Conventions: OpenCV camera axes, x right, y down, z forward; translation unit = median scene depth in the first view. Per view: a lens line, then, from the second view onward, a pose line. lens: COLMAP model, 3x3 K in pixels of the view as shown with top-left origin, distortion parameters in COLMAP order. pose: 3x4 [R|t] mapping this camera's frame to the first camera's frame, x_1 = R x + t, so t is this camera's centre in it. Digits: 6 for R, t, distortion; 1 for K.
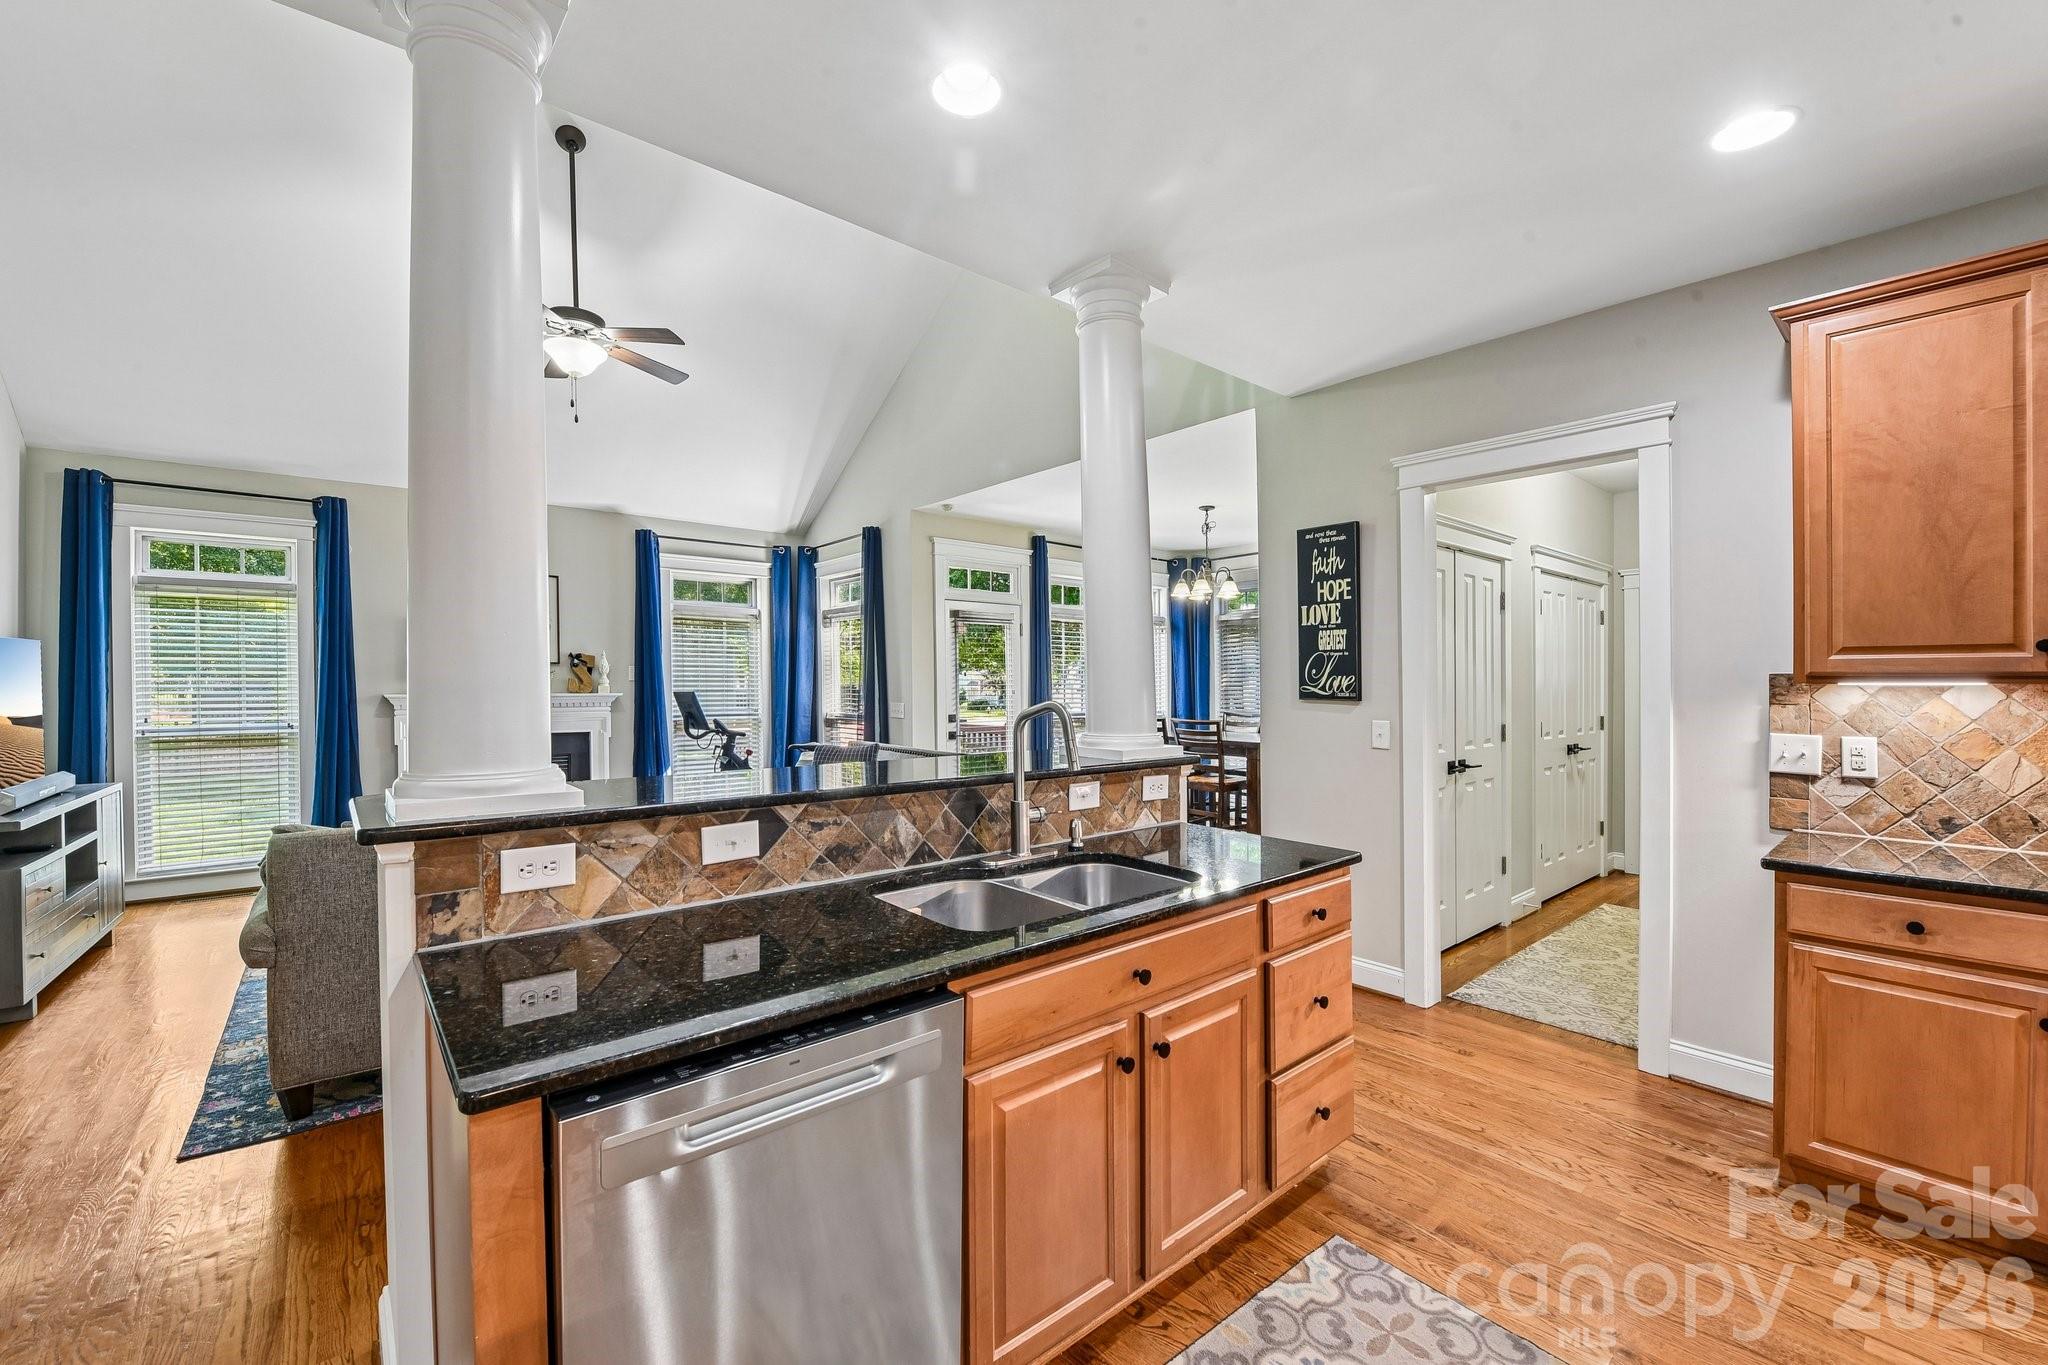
lens RADIAL K [[817.0, 0, 1029.4], [0, 817.0, 678.1], [0, 0, 1]] dist [-0.012386, -0.002170]
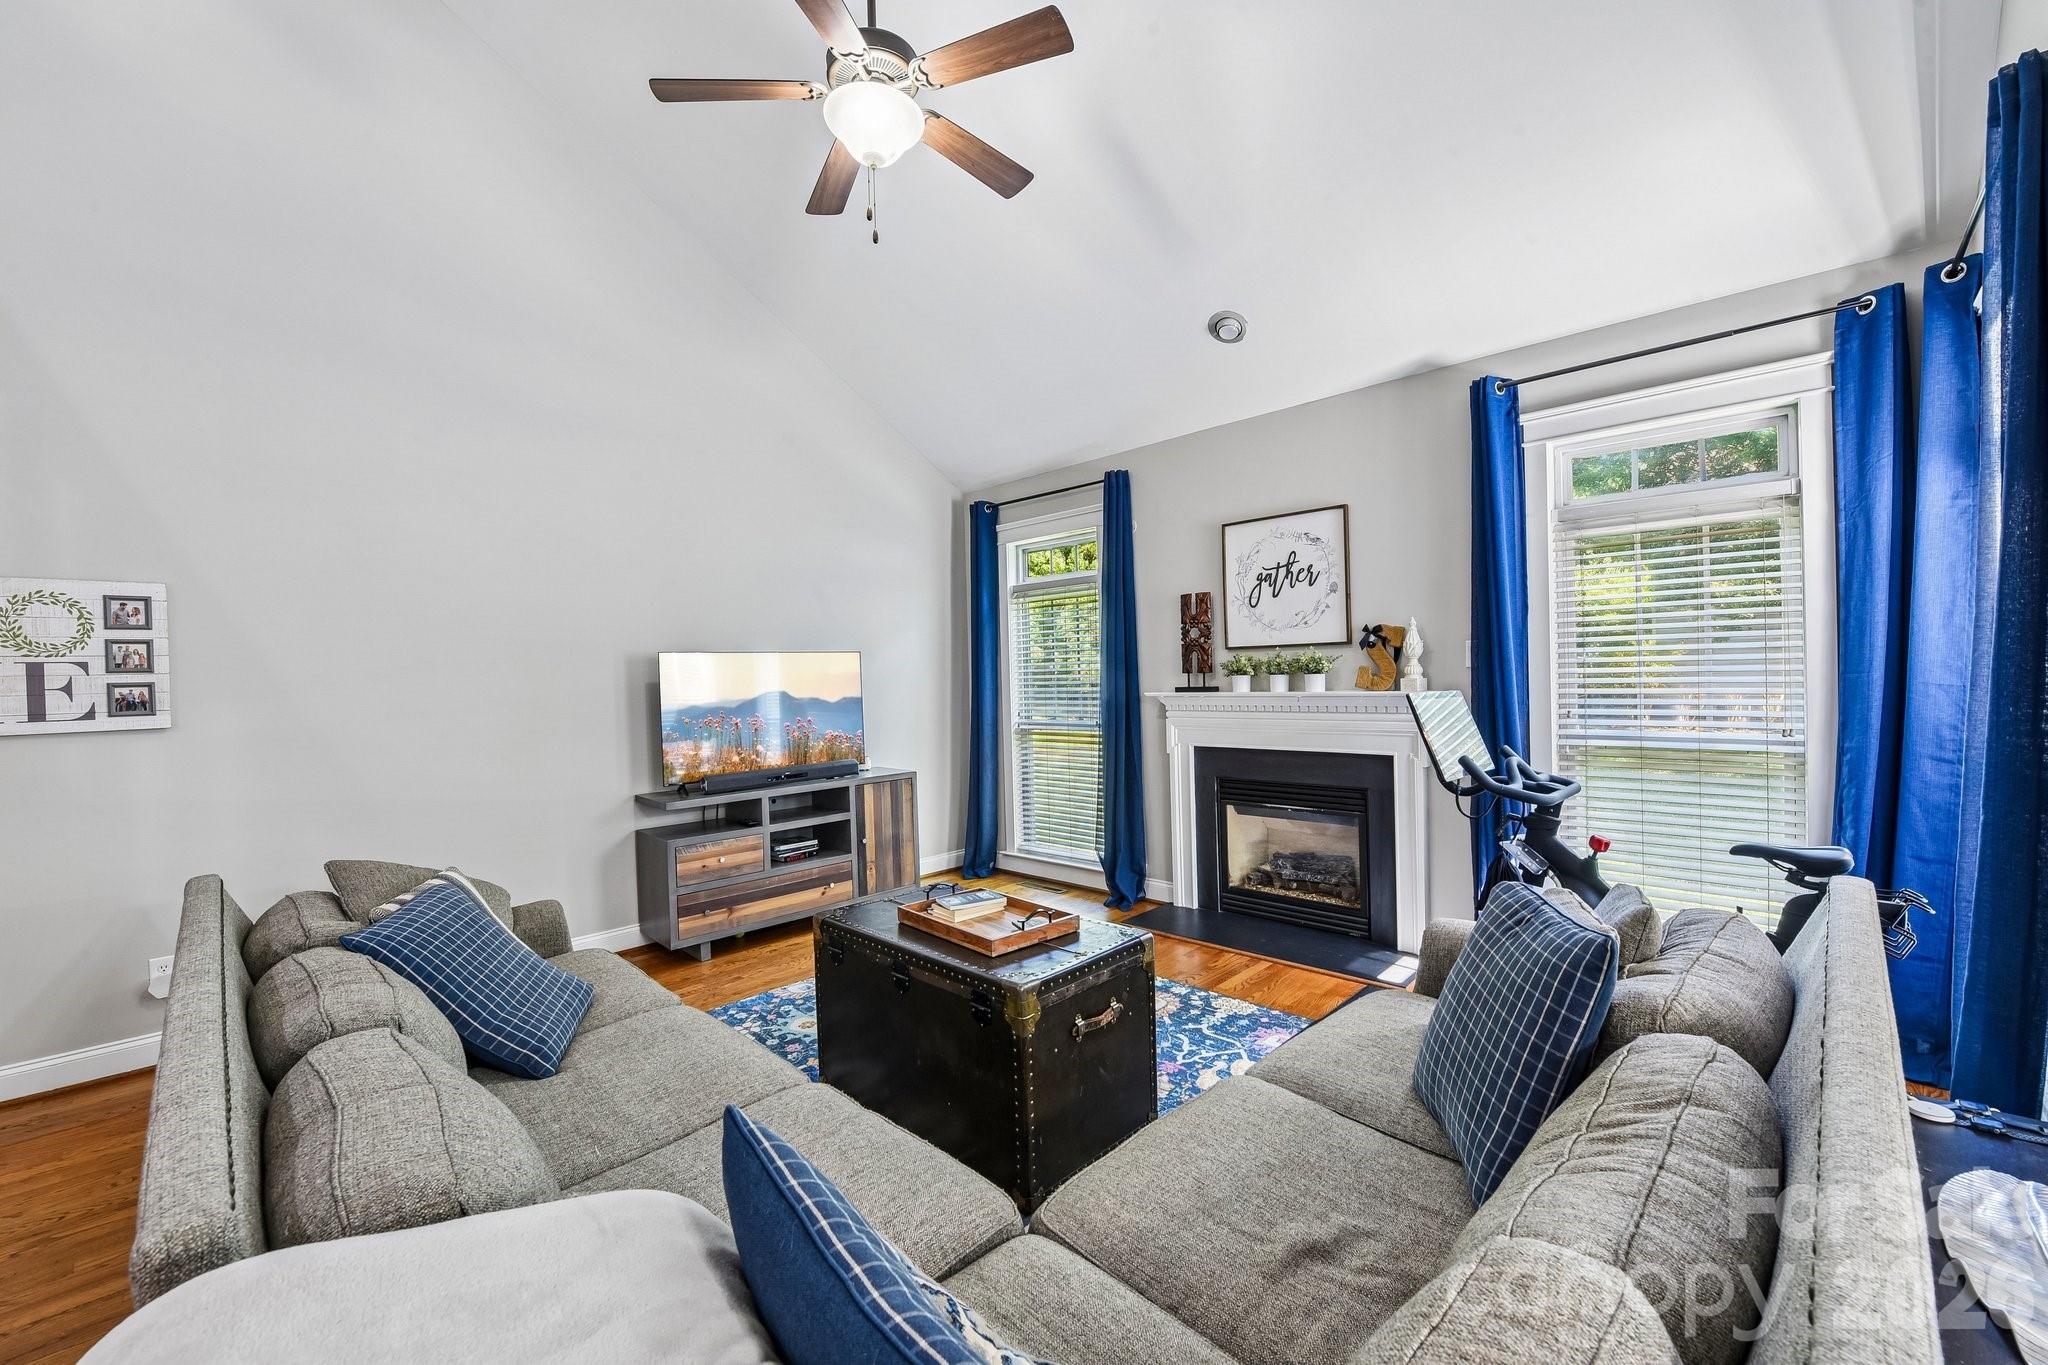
lens RADIAL K [[817.0, 0, 1028.9], [0, 817.0, 693.2], [0, 0, 1]] dist [-0.012386, -0.002170]
pose [[0.088765, 0.011627, -0.995985, 0.076812], [0.027139, 0.999532, 0.014088, 0.012545], [0.995683, -0.028280, 0.088408, 1.886653]]
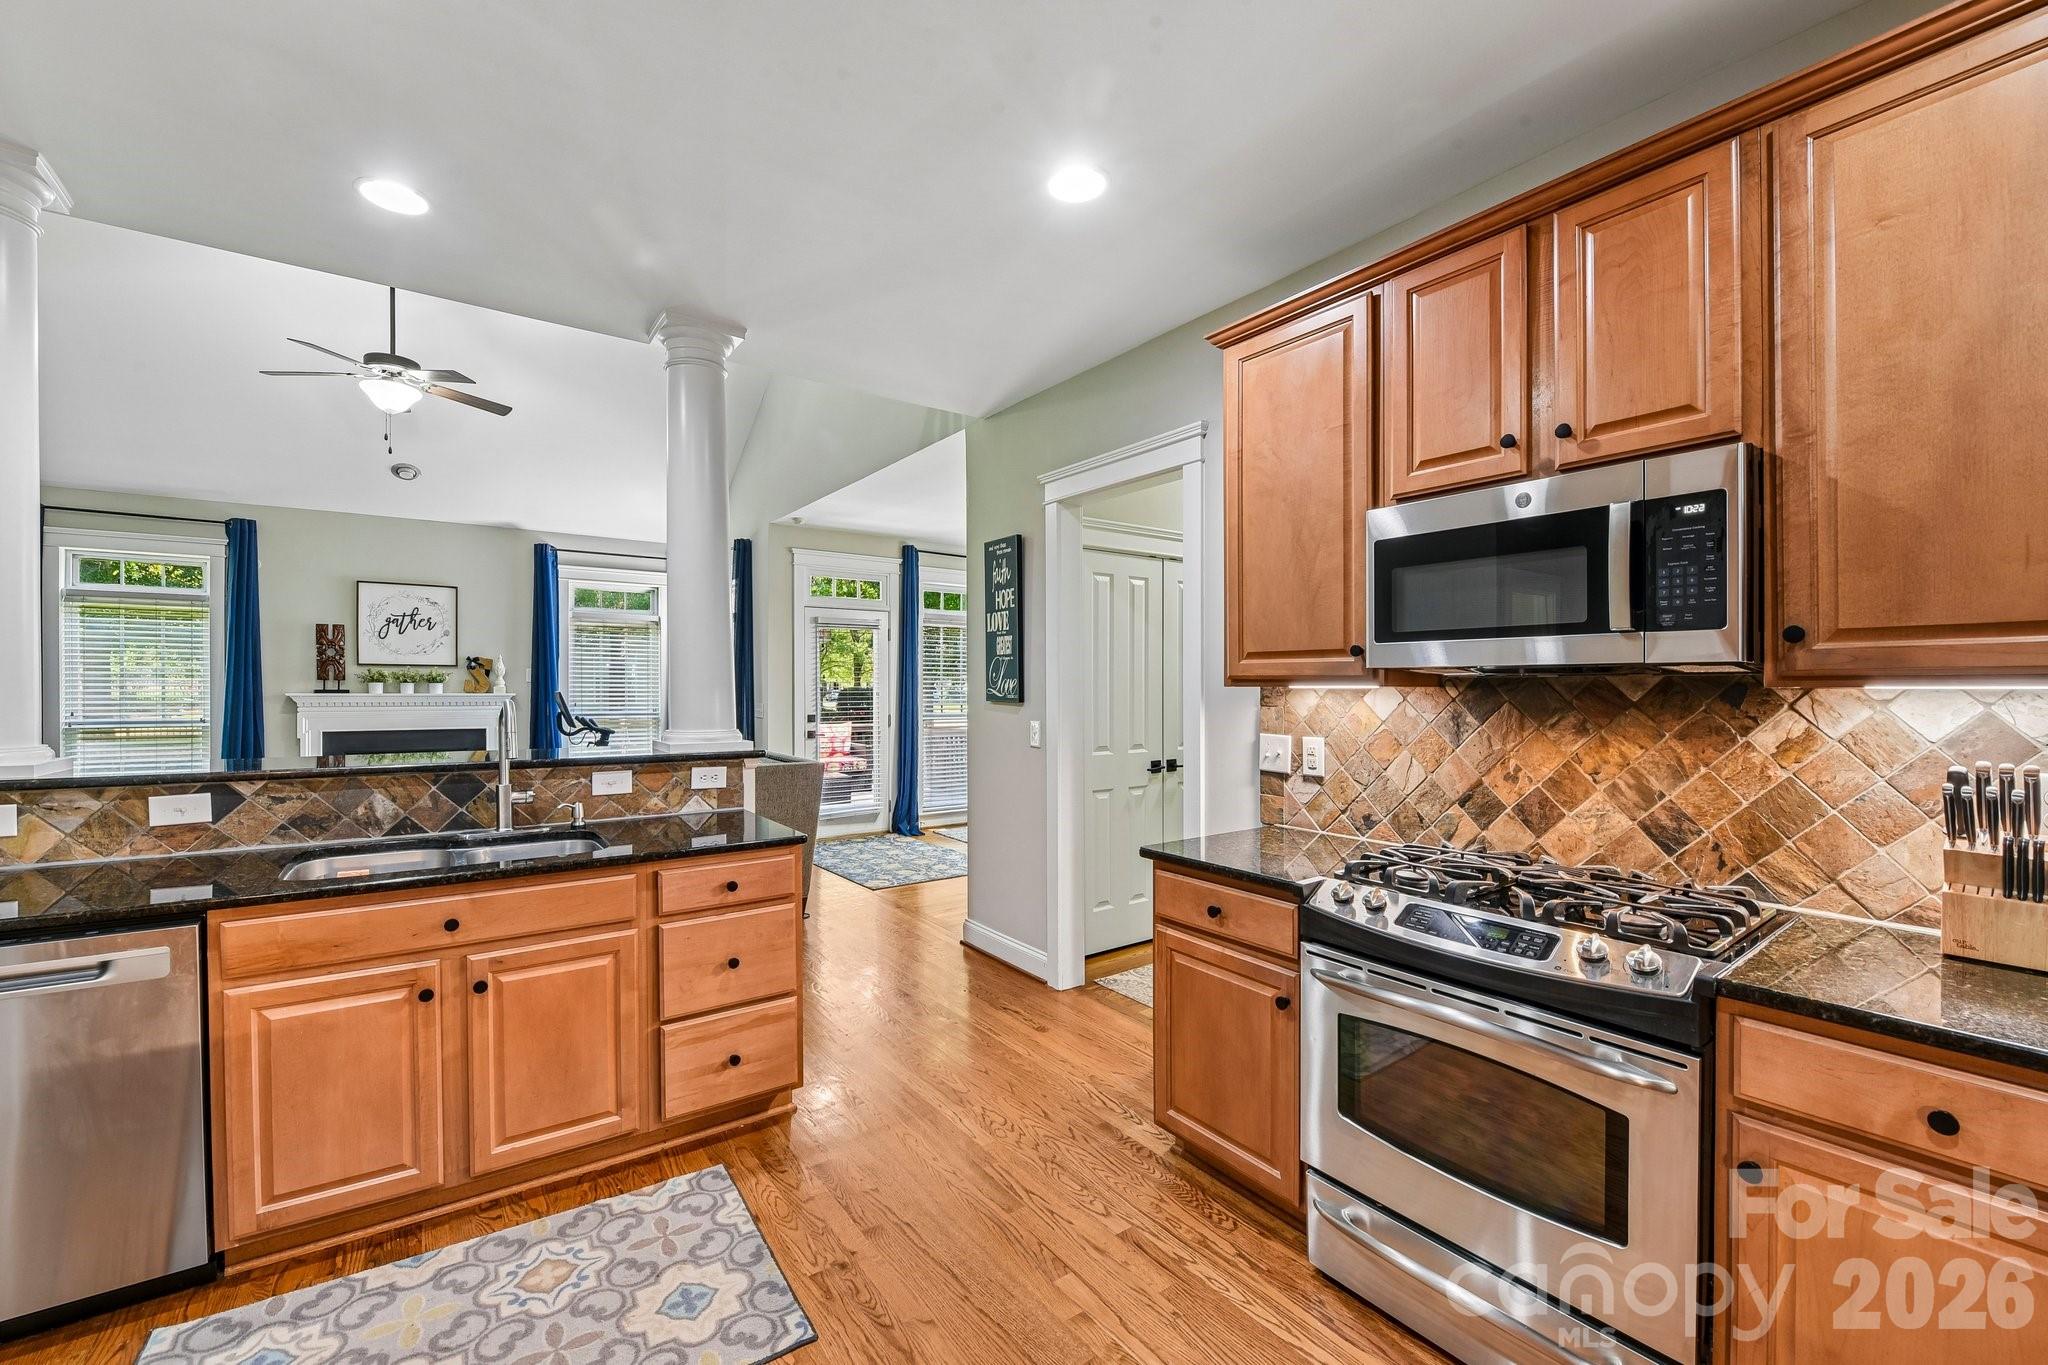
lens RADIAL K [[817.0, 0, 1032.5], [0, 817.0, 678.3], [0, 0, 1]] dist [-0.012386, -0.002170]
pose [[0.996987, 0.001913, -0.077546, 0.772768], [-0.002163, 0.999993, -0.003141, -0.000145], [0.077540, 0.003299, 0.996984, -0.099783]]
